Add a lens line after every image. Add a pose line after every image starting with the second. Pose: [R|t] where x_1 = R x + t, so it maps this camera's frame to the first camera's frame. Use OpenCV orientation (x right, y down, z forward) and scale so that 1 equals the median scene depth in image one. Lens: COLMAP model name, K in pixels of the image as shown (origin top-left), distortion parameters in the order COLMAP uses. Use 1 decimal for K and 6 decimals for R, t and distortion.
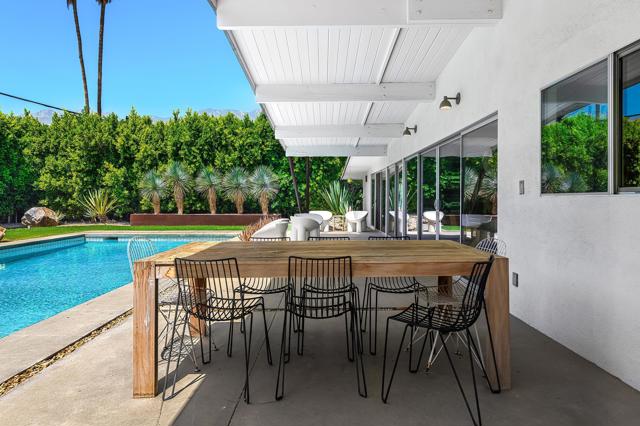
lens RADIAL K [[402.3, 0, 321.3], [0, 402.3, 188.1], [0, 0, 1]] dist [0.022632, -0.005041]
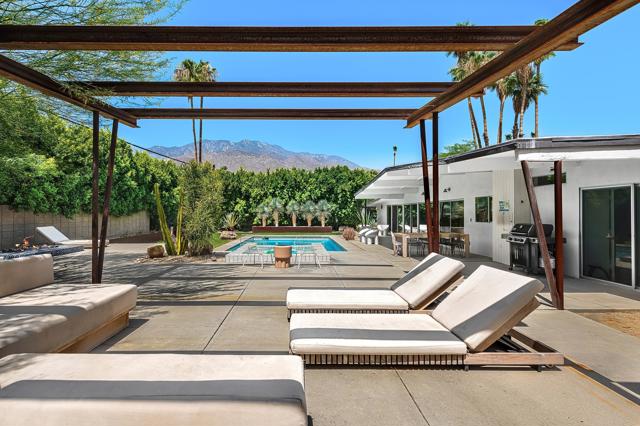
lens RADIAL K [[332.9, 0, 286.6], [0, 332.9, 203.1], [0, 0, 1]] dist [-0.004925, 0.000244]
pose [[0.999400, -0.003313, -0.034478, -0.251832], [0.003157, 0.999984, -0.004592, -0.033282], [0.034493, 0.004480, 0.999395, -0.488387]]
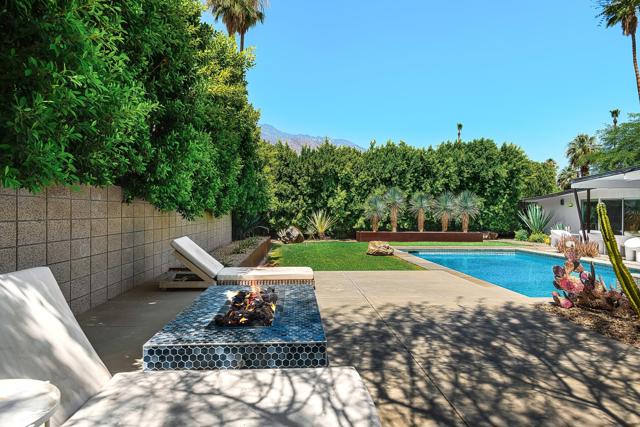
lens RADIAL K [[422.7, 0, 306.8], [0, 422.7, 213.4], [0, 0, 1]] dist [0.014570, -0.011750]
pose [[0.999650, 0.000871, 0.026442, -0.630672], [-0.001621, 0.999597, 0.028351, -0.022988], [-0.026407, -0.028384, 0.999248, -0.214643]]
